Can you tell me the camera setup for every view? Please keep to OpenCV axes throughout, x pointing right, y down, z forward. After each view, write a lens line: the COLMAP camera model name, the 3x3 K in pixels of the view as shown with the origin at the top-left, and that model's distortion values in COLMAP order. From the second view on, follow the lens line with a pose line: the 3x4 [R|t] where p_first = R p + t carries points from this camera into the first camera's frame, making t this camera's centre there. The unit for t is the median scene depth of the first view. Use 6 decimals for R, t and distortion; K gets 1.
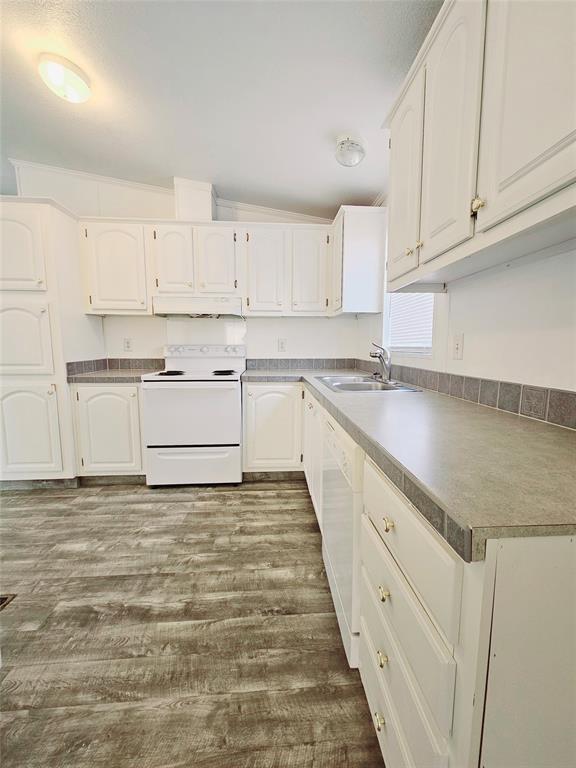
lens RADIAL K [[316.6, 0, 292.5], [0, 316.6, 381.9], [0, 0, 1]] dist [0.001730, -0.001871]
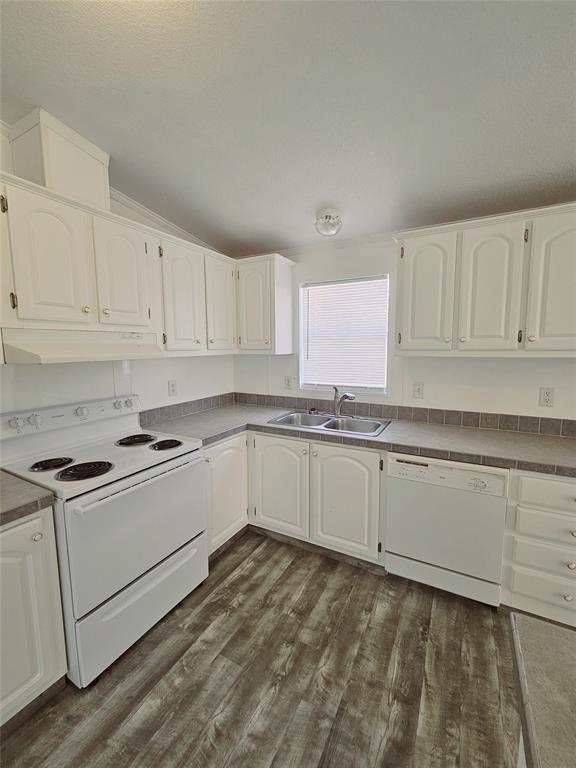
lens RADIAL K [[316.6, 0, 294.7], [0, 316.6, 381.2], [0, 0, 1]] dist [0.001730, -0.001871]
pose [[0.533300, -0.102774, 0.839660, -0.925538], [0.102494, 0.993130, 0.056461, -0.251638], [-0.839694, 0.055949, 0.540170, 0.537847]]
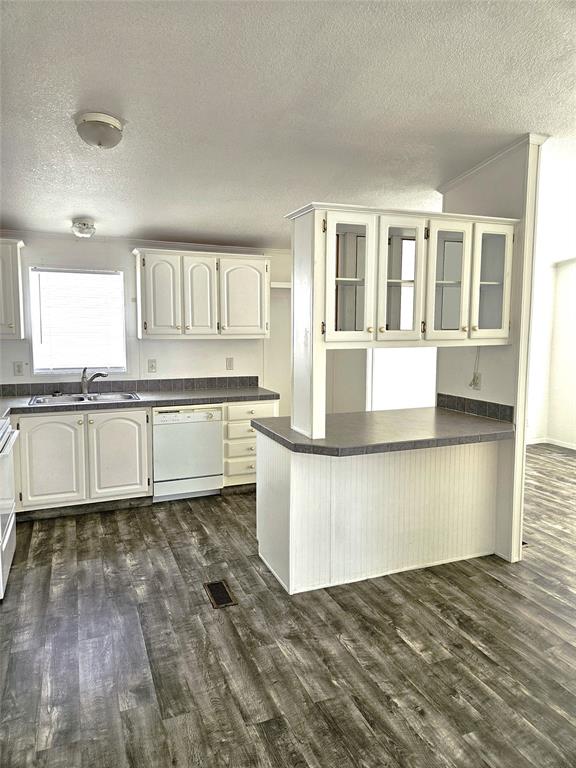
lens RADIAL K [[515.4, 0, 292.2], [0, 515.4, 380.9], [0, 0, 1]] dist [0.033155, -0.000957]
pose [[-0.322503, -0.113106, 0.939787, -2.326299], [0.096412, 0.983747, 0.151482, -0.348862], [-0.941646, 0.139460, -0.306356, 0.958438]]
